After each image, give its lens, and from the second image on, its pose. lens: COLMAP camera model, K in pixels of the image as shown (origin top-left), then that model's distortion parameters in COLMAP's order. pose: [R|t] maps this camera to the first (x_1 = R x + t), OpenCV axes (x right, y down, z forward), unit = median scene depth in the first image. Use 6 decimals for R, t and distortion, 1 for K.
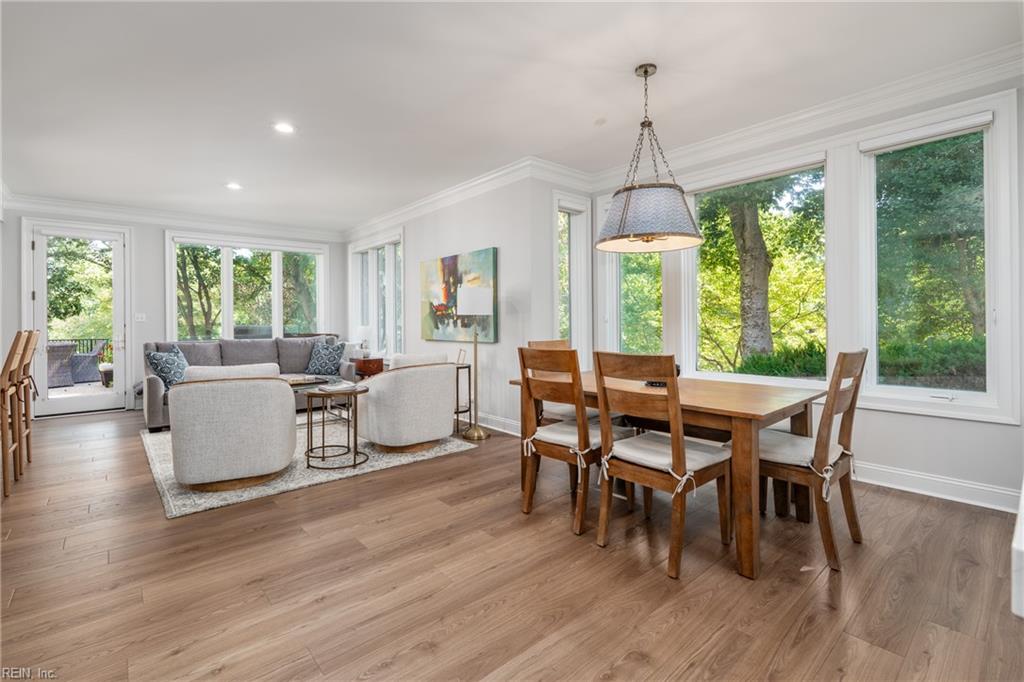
lens RADIAL K [[455.9, 0, 500.3], [0, 455.9, 320.3], [0, 0, 1]] dist [-0.005363, 0.001033]
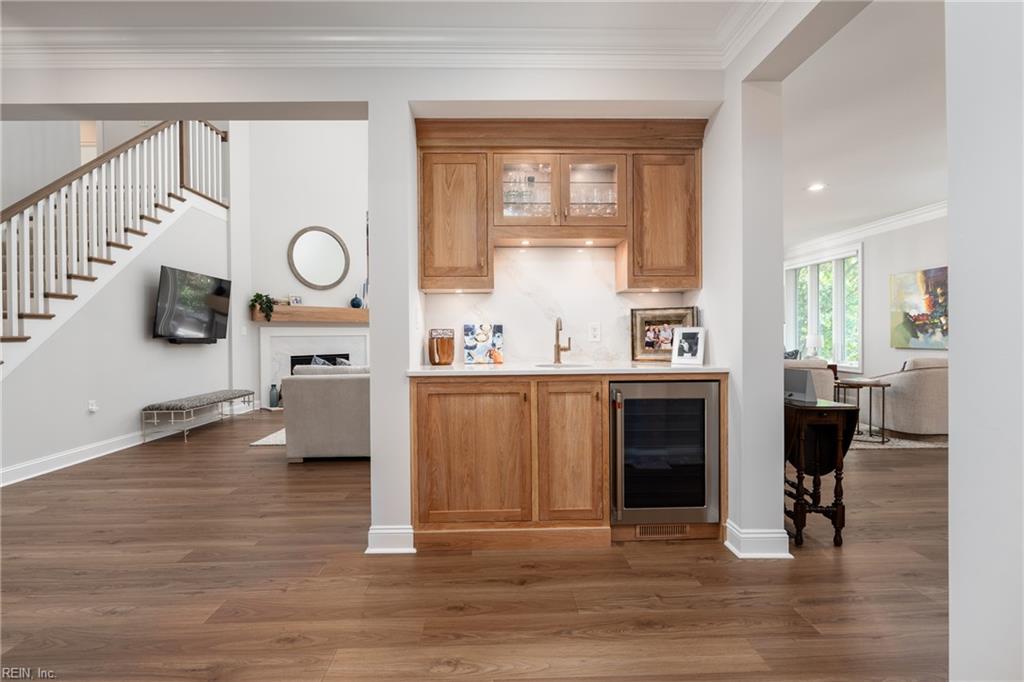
lens RADIAL K [[455.9, 0, 513.3], [0, 455.9, 337.6], [0, 0, 1]] dist [-0.005363, 0.001033]
pose [[0.780235, 0.008199, -0.625433, -0.208558], [-0.001519, 0.999936, 0.011213, 0.008048], [0.625485, -0.007798, 0.780197, -0.401660]]
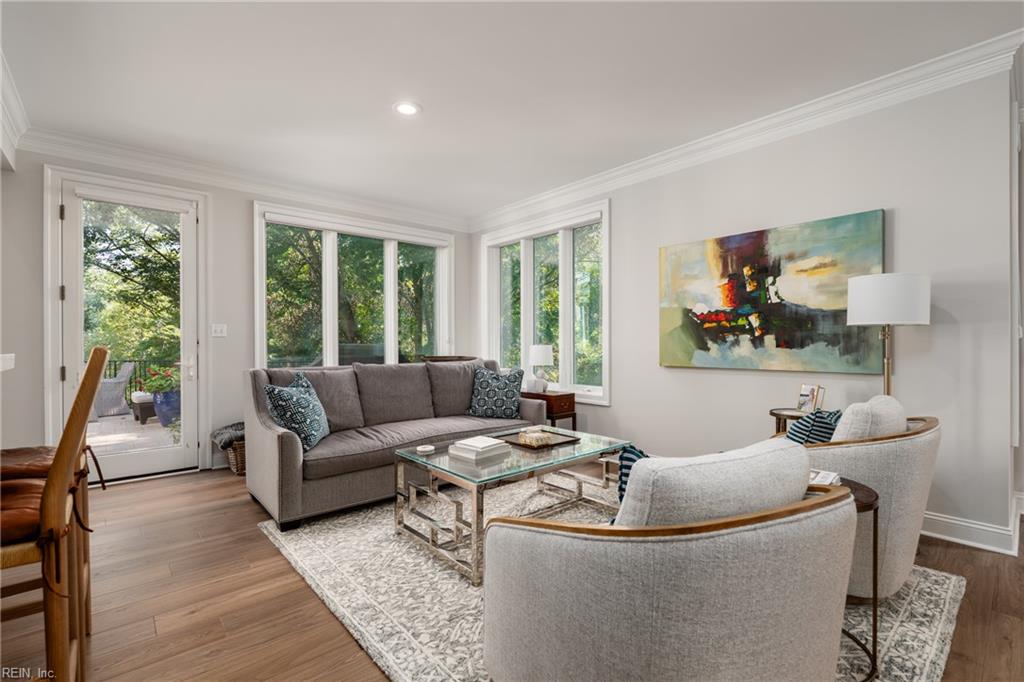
lens RADIAL K [[455.9, 0, 505.8], [0, 455.9, 345.2], [0, 0, 1]] dist [-0.005363, 0.001033]
pose [[0.999915, 0.006368, 0.011368, -0.425291], [-0.006436, 0.999961, 0.005986, 0.009850], [-0.011330, -0.006058, 0.999917, 0.368497]]
